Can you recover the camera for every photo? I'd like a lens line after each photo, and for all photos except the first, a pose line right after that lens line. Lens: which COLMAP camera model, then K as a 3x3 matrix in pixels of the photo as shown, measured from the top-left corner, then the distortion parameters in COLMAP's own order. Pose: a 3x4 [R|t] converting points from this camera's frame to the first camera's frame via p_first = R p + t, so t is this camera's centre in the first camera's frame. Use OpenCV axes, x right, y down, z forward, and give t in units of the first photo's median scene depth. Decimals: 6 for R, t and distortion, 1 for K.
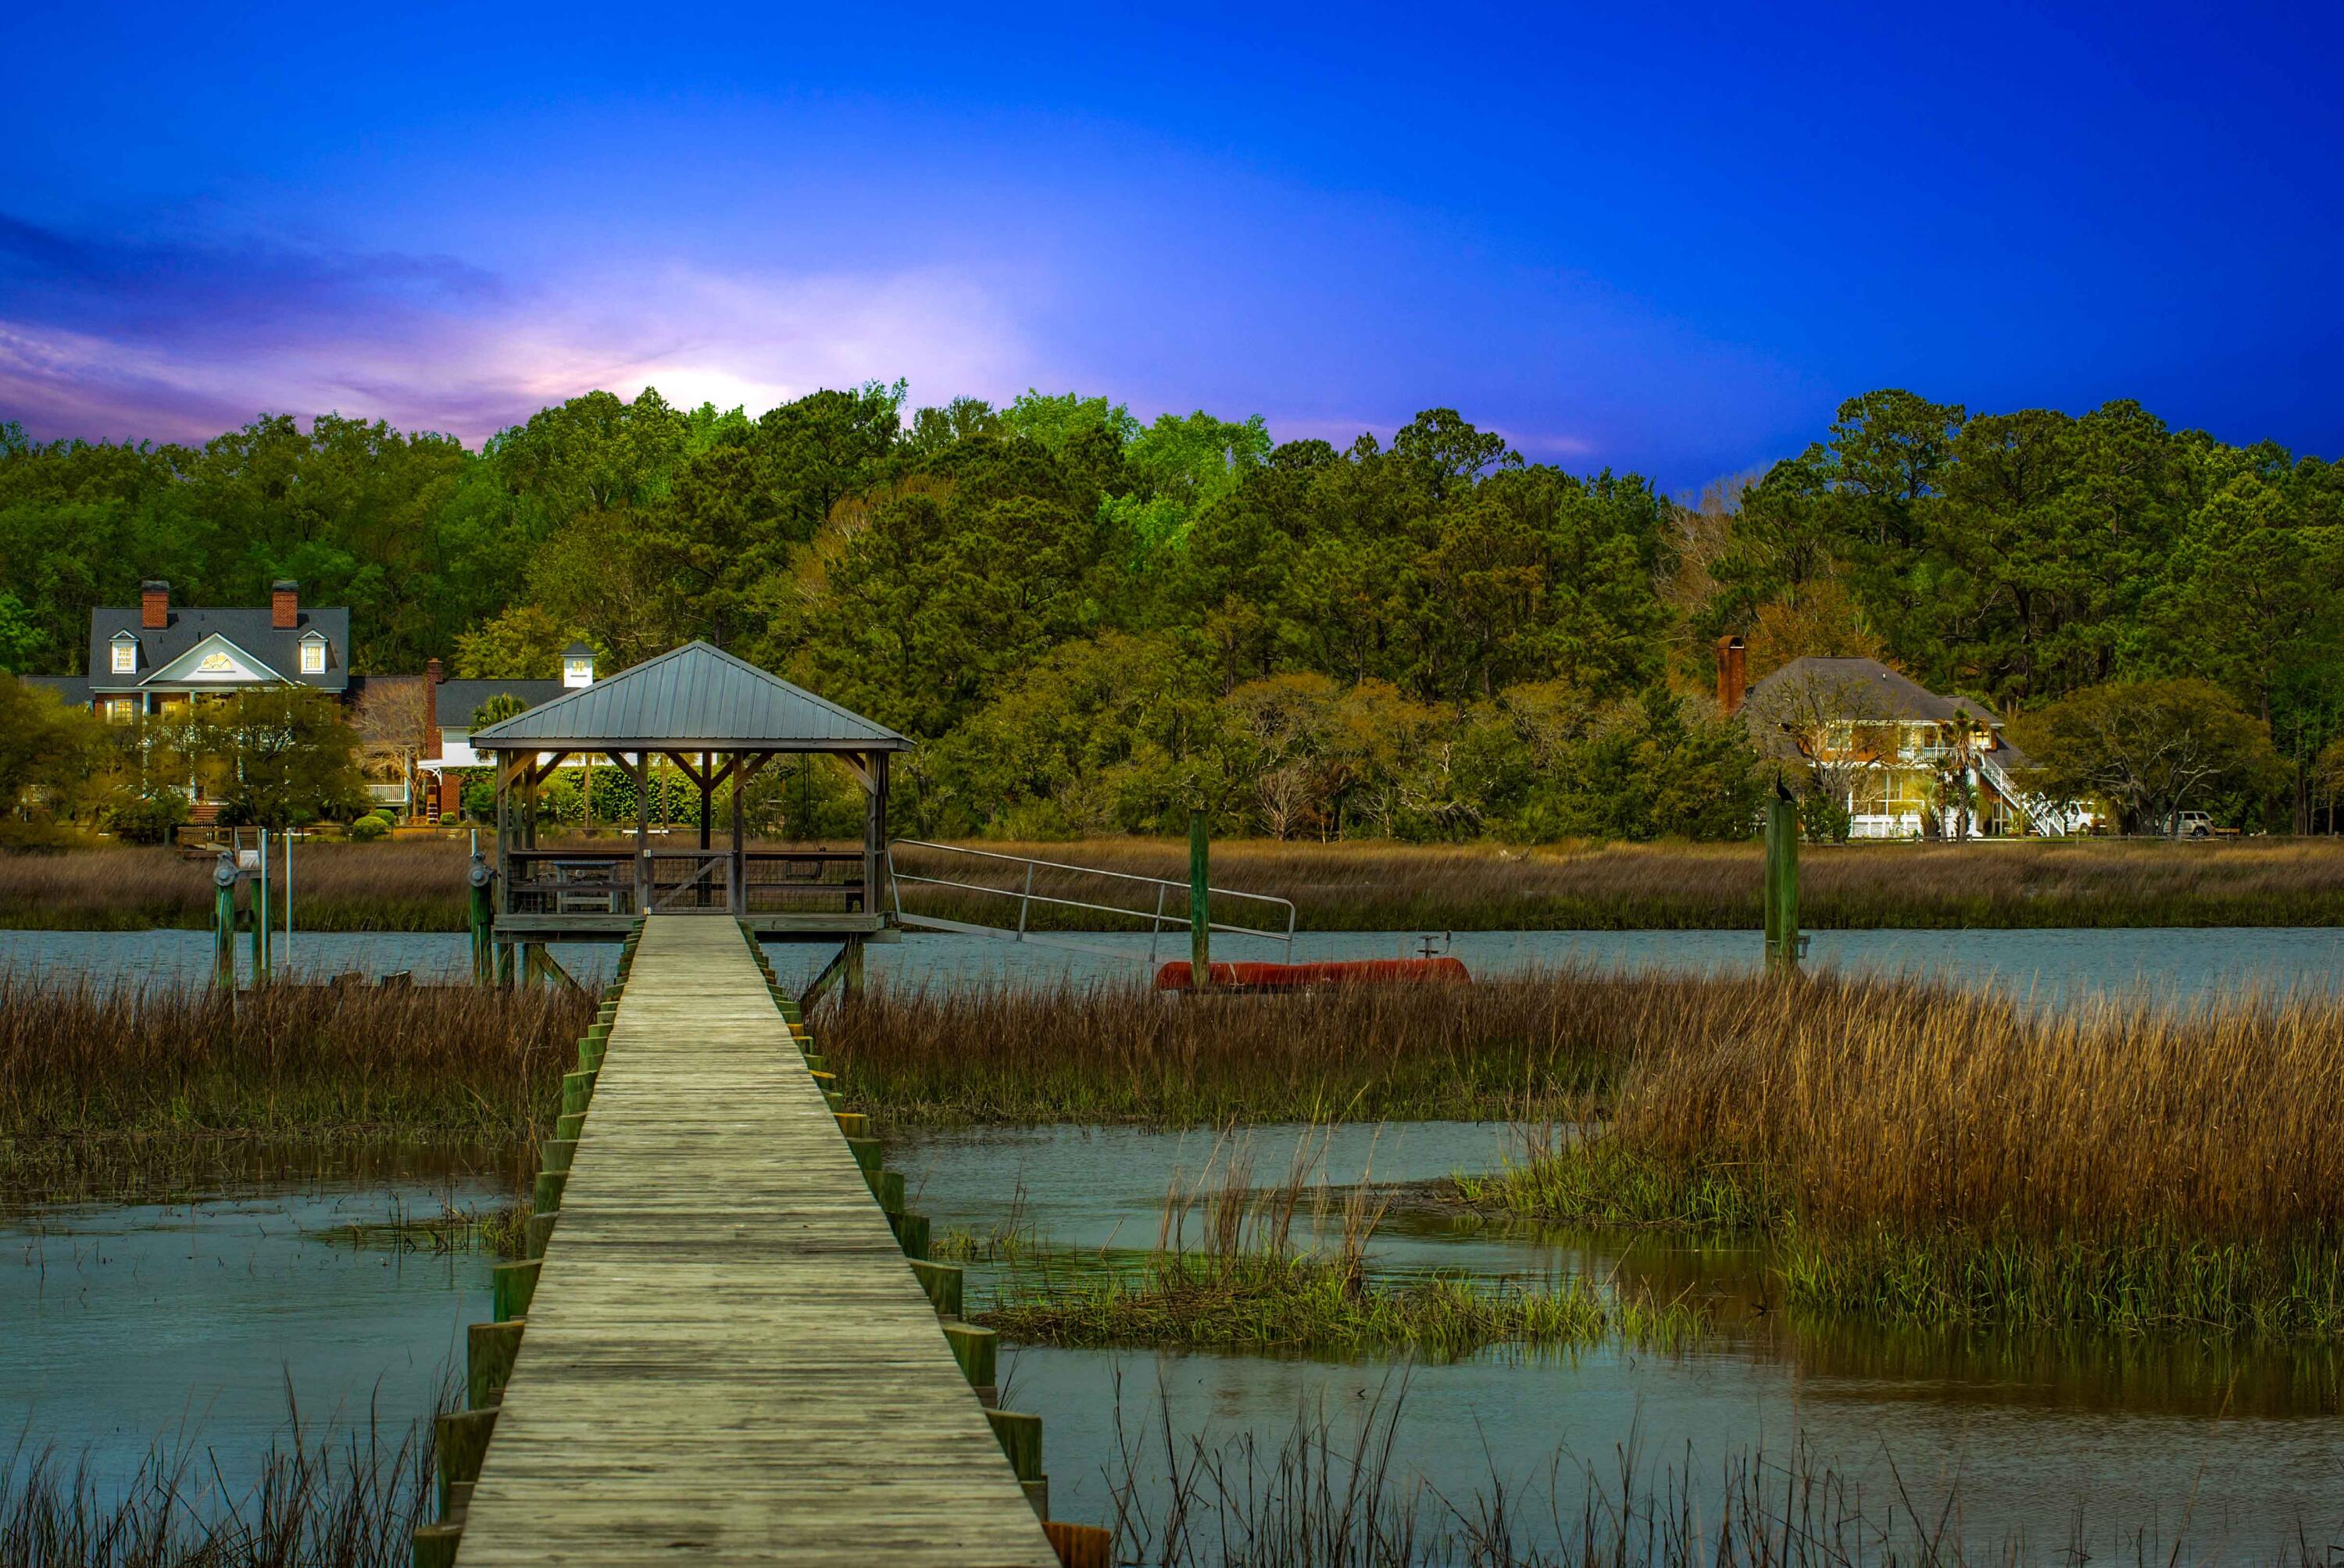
lens RADIAL K [[8732.7, 0, 1172.0], [0, 8732.7, 784.0], [0, 0, 1]] dist [-0.335868, 2.801670]
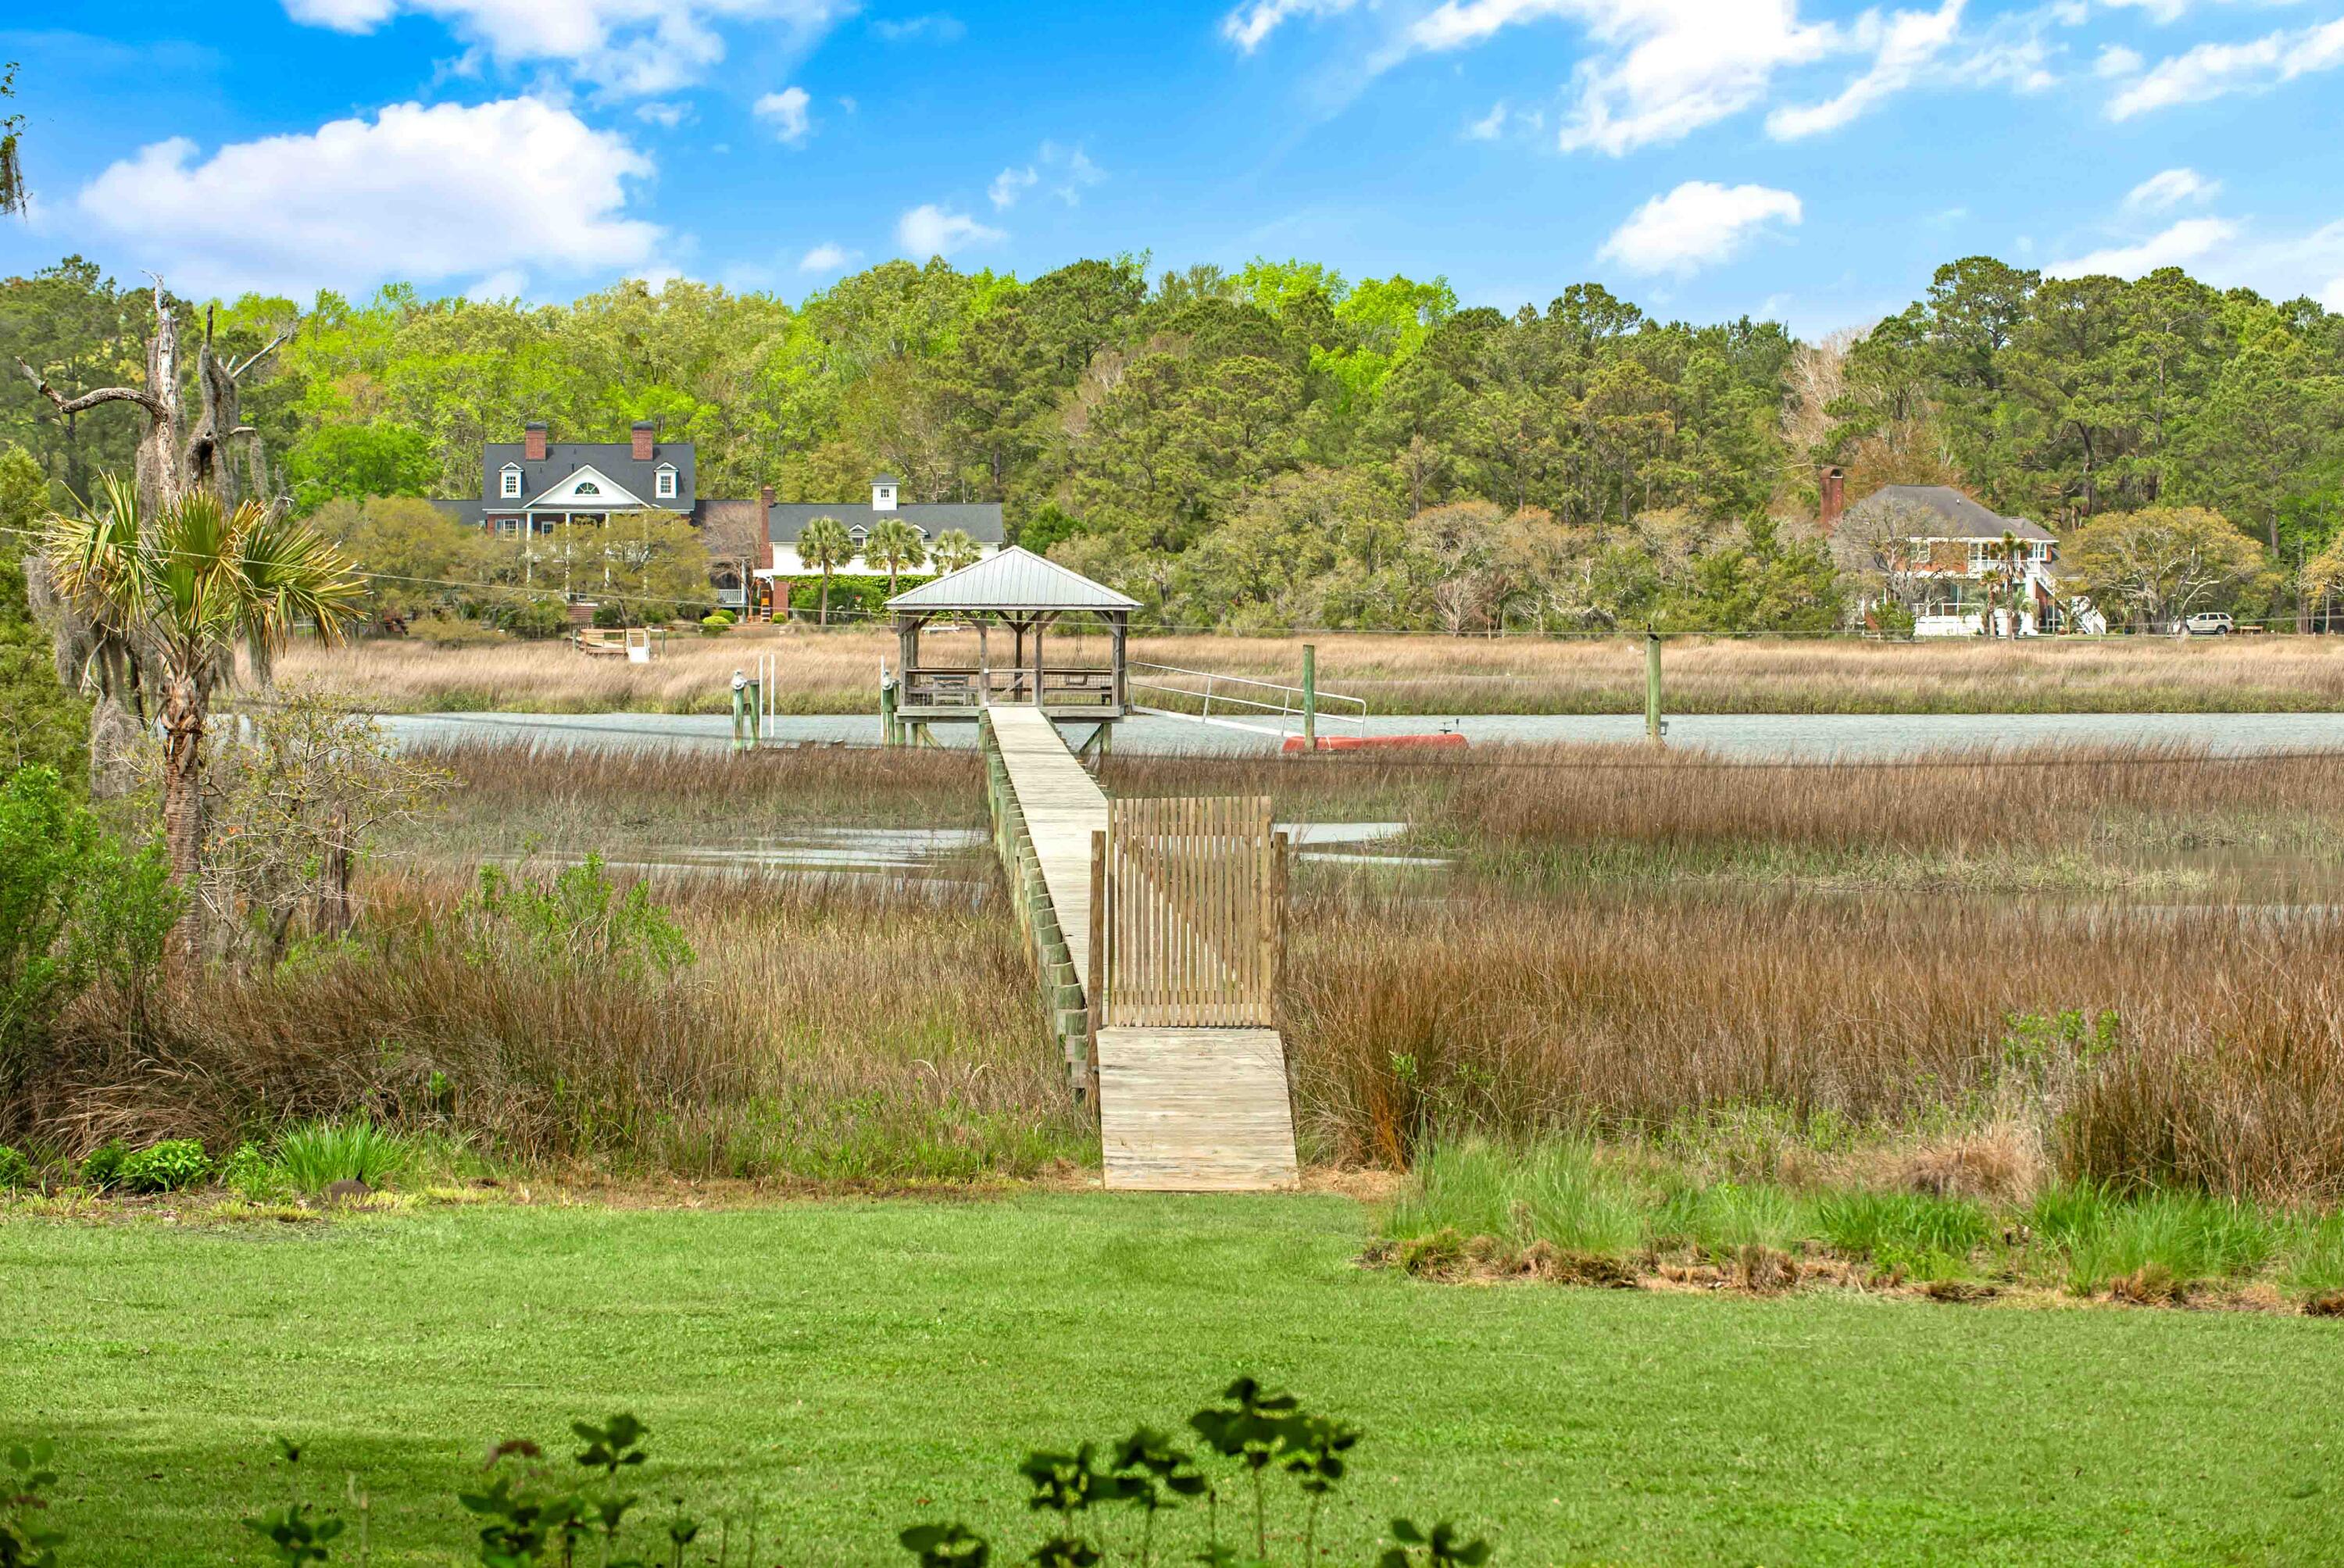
lens RADIAL K [[8158.6, 0, 1172.0], [0, 8158.6, 784.0], [0, 0, 1]] dist [-0.206657, -1.704187]
pose [[0.999580, 0.001916, -0.028918, 0.005640], [-0.001153, 0.999652, 0.026361, -0.002971], [0.028958, -0.026316, 0.999234, -0.147989]]
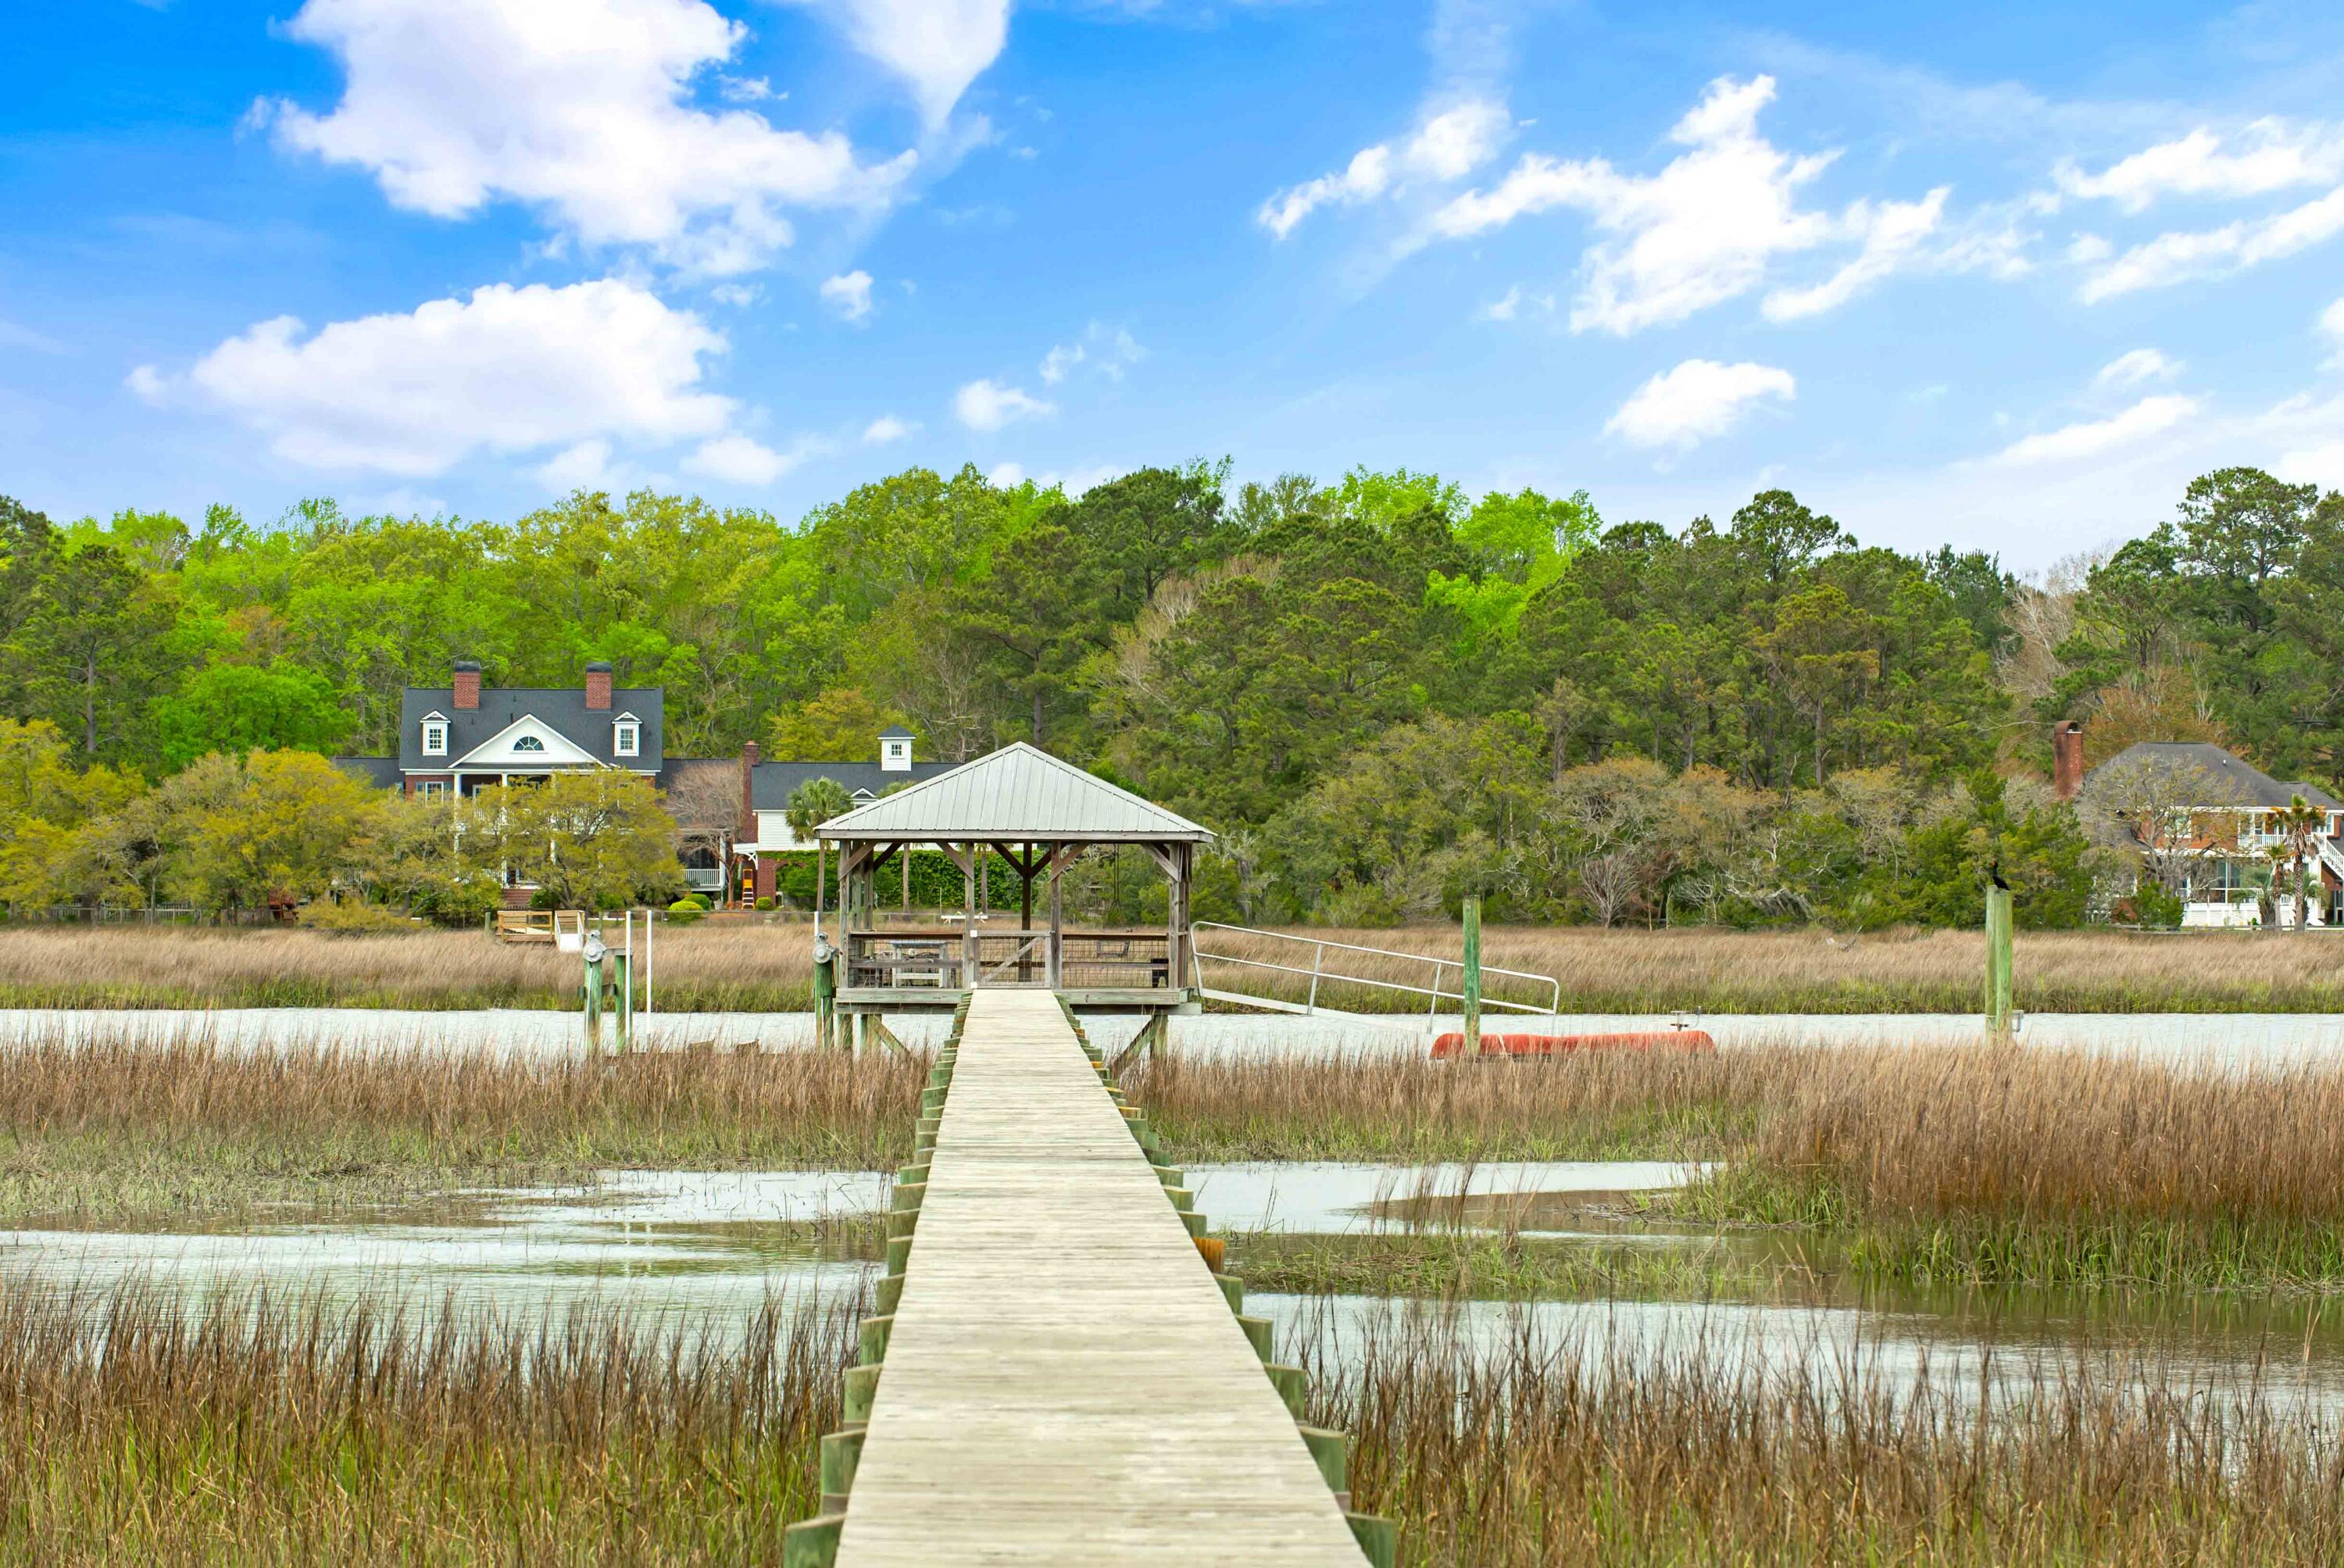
lens RADIAL K [[9227.5, 0, 1172.0], [0, 9227.5, 784.0], [0, 0, 1]] dist [-0.285817, -1.459373]
pose [[0.999294, 0.002322, -0.037488, 0.002234], [-0.002668, 0.999954, -0.009177, -0.000102], [0.037465, 0.009270, 0.999255, -0.042692]]
